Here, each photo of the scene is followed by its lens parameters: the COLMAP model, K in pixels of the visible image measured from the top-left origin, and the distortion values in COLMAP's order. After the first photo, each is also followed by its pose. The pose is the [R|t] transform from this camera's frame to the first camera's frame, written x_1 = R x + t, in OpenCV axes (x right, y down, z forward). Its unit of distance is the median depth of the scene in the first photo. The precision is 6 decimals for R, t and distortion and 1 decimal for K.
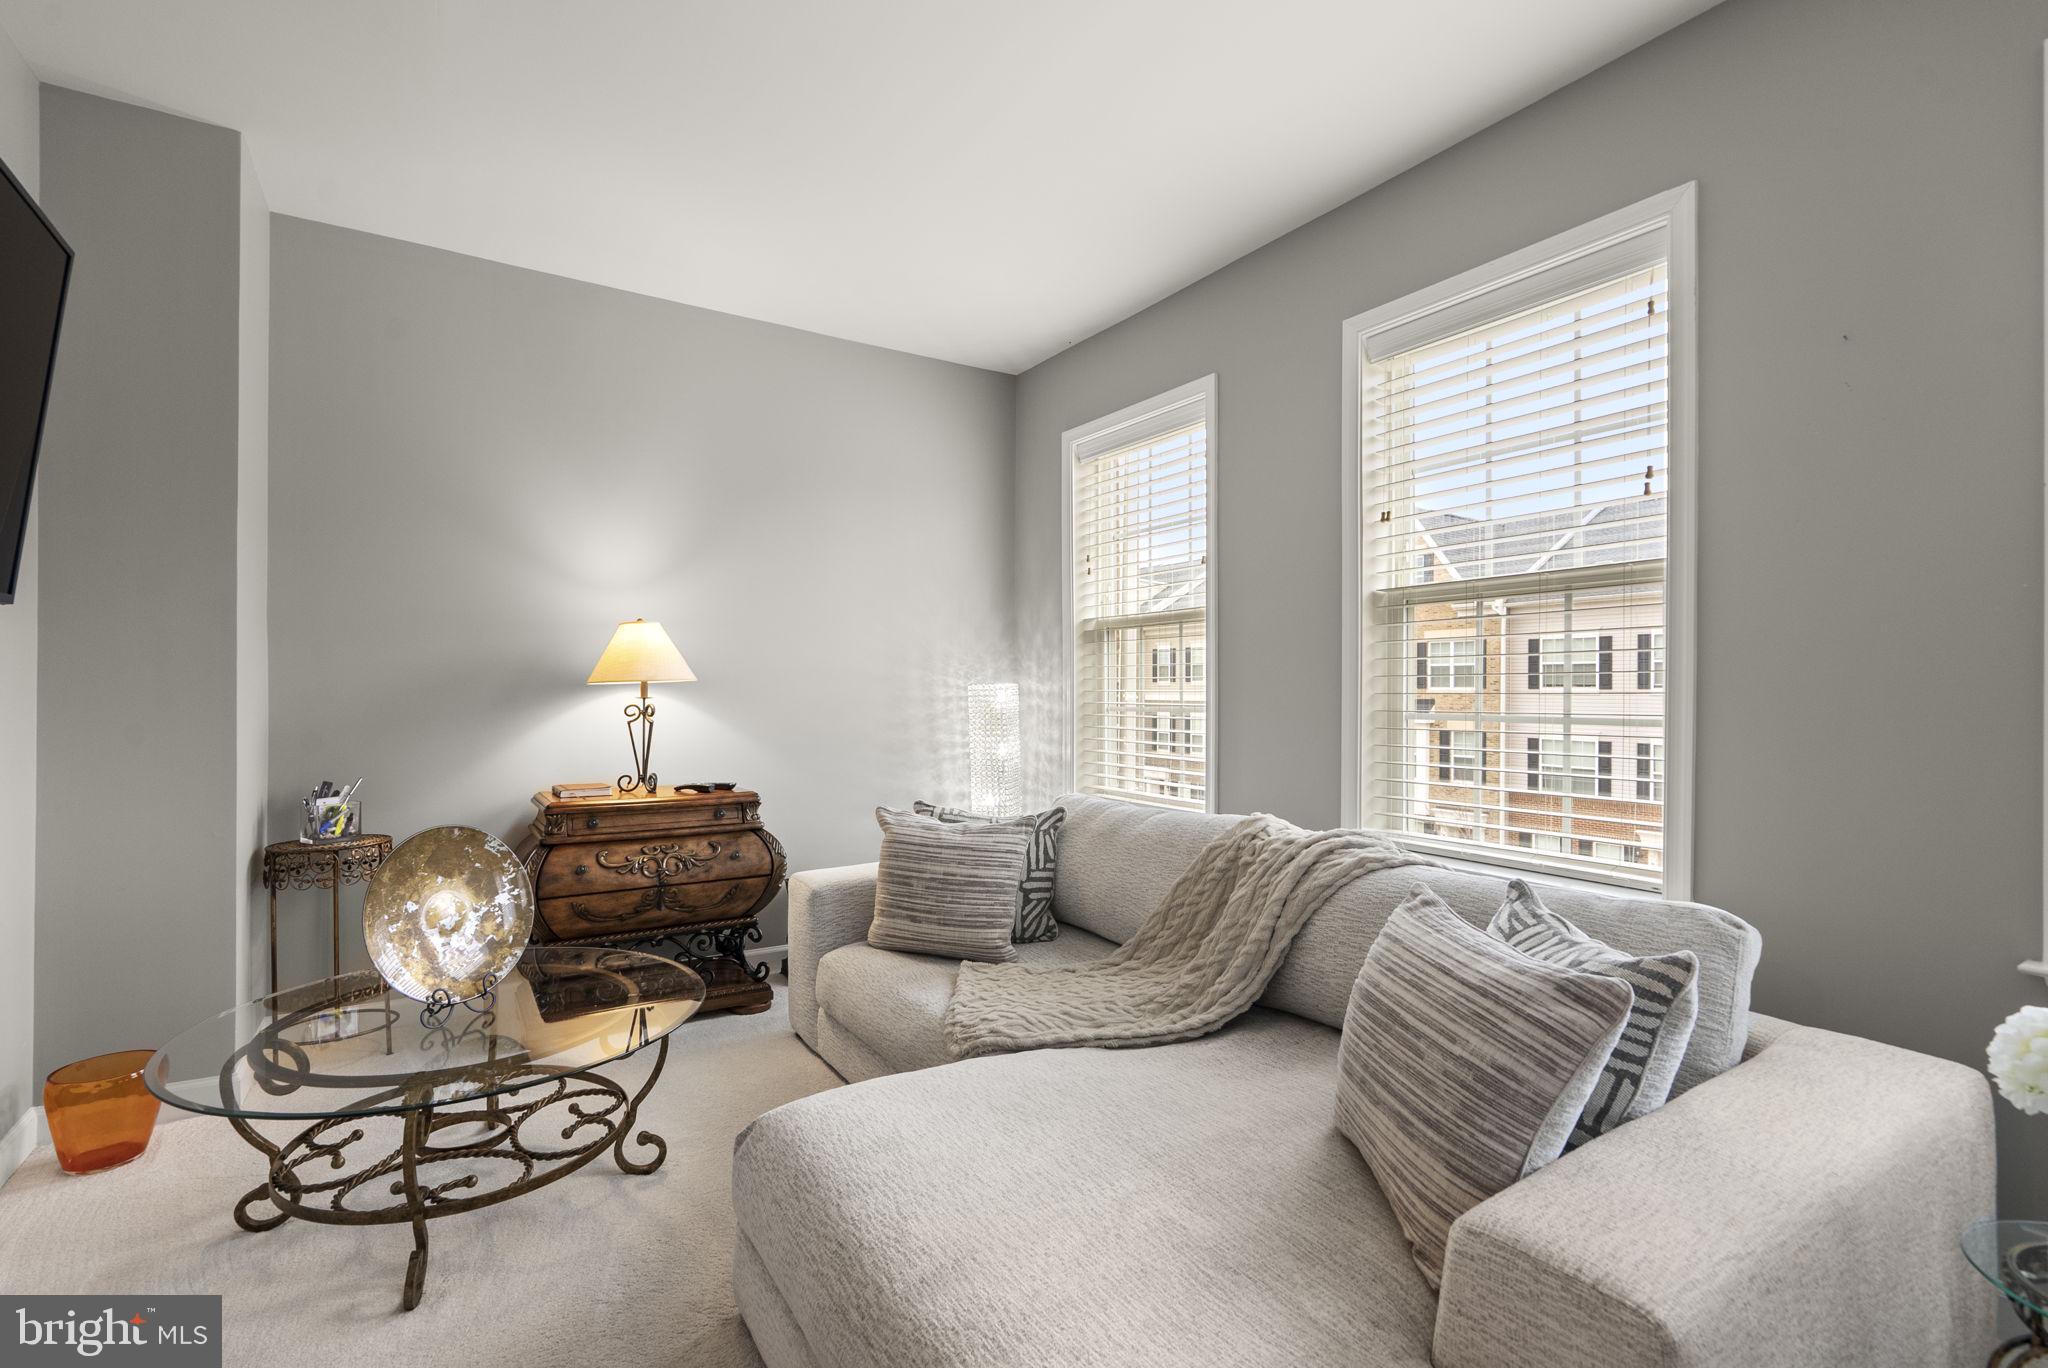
lens RADIAL K [[933.8, 0, 1017.1], [0, 933.8, 687.2], [0, 0, 1]] dist [-0.000949, 0.000463]
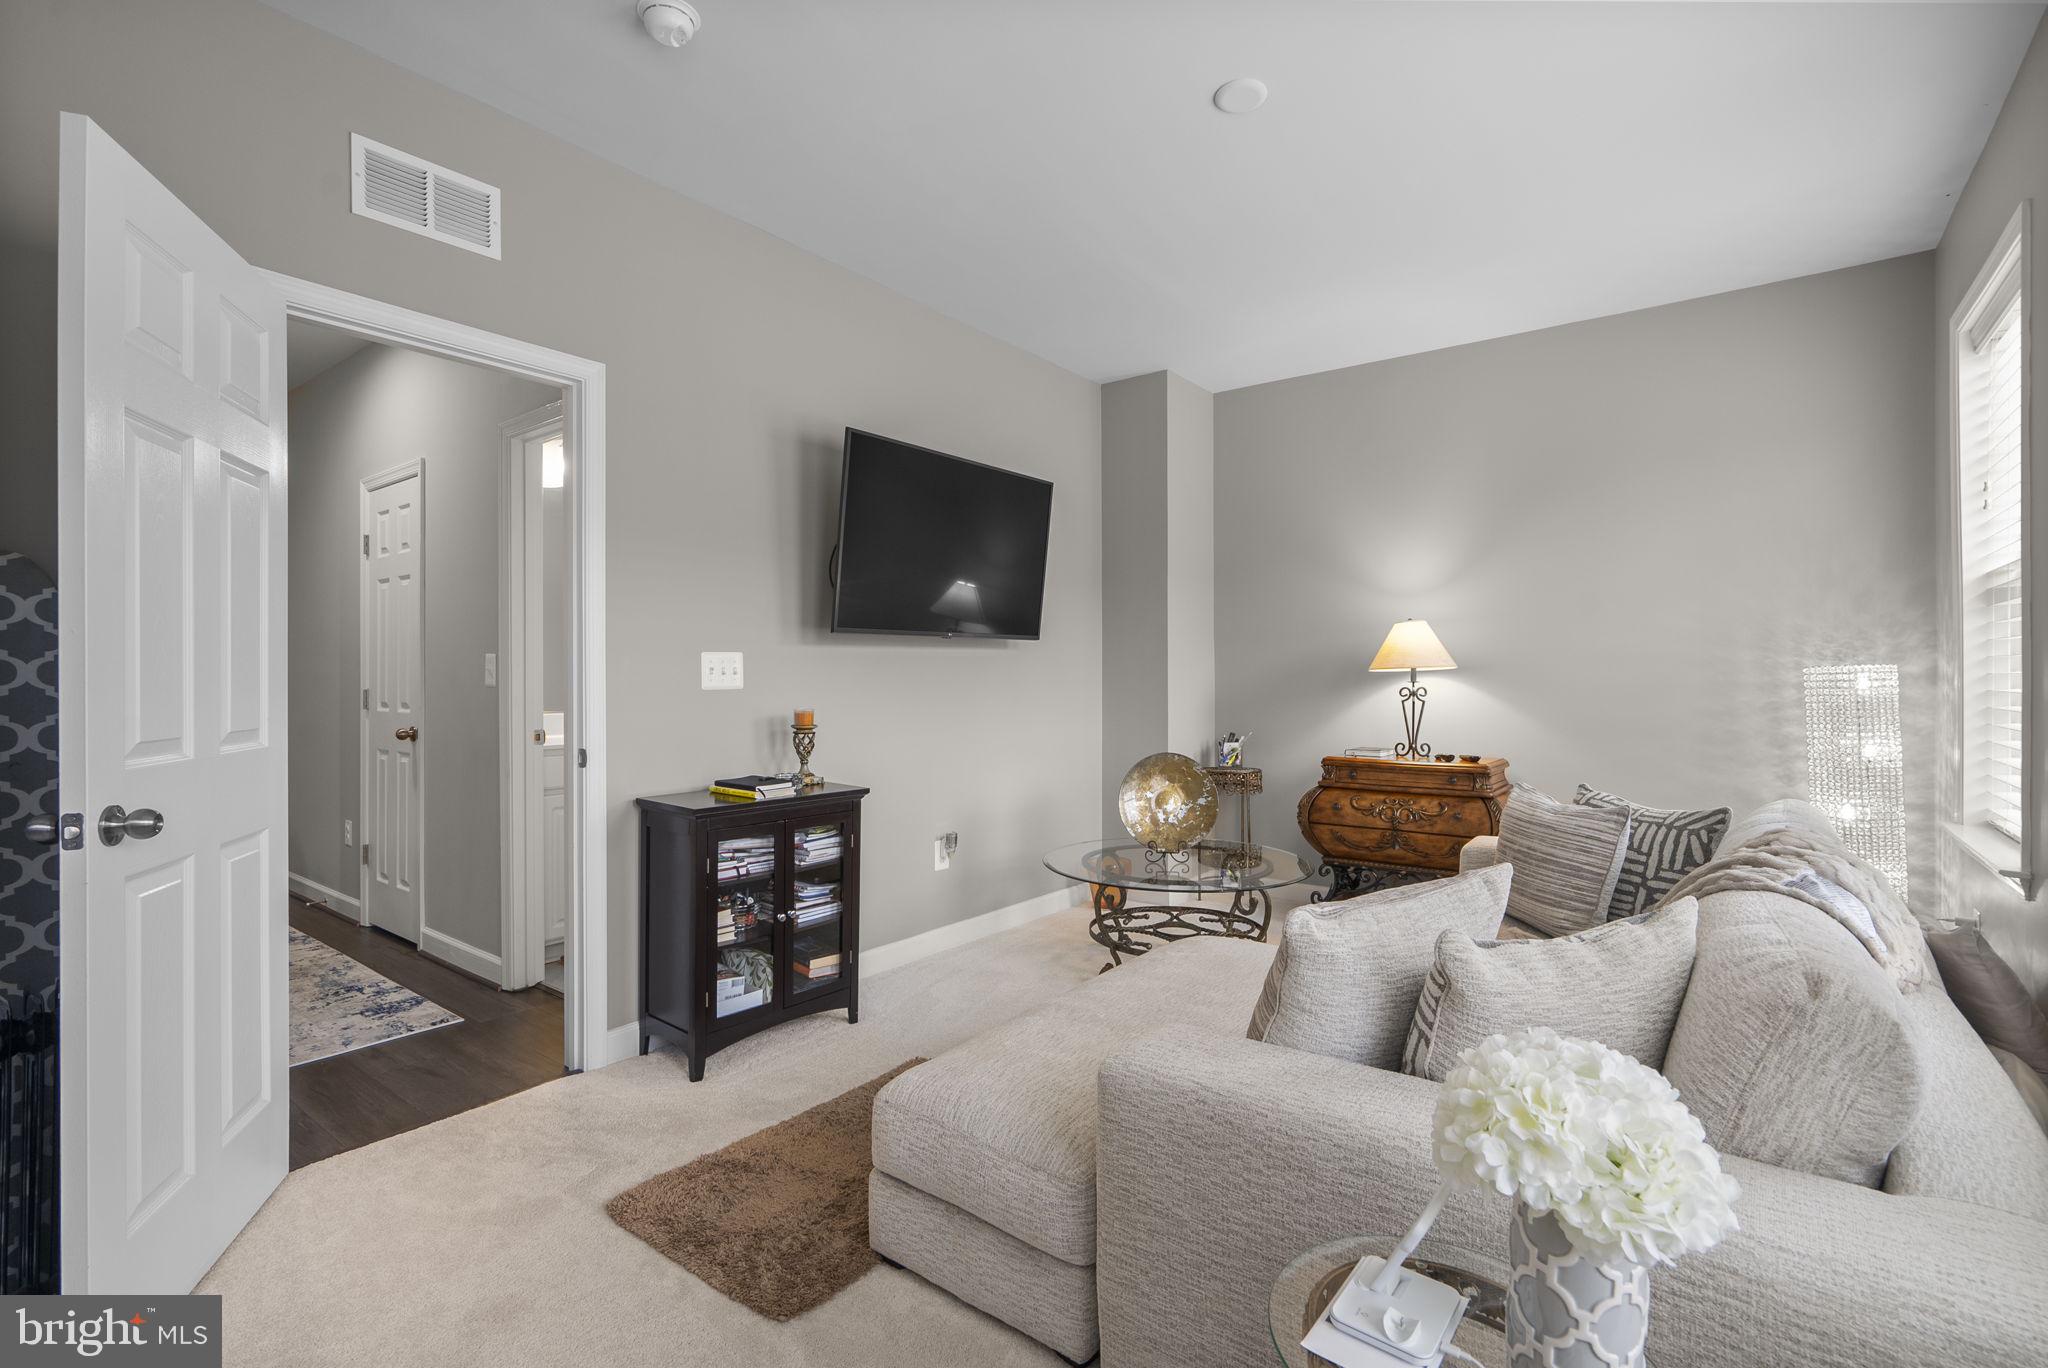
lens RADIAL K [[929.8, 0, 1020.2], [0, 929.8, 669.7], [0, 0, 1]] dist [-0.003133, 0.000185]
pose [[0.343964, -0.011712, -0.938910, 0.634354], [0.005983, 0.999929, -0.010281, 0.005101], [0.938964, -0.002081, 0.344010, 0.088378]]
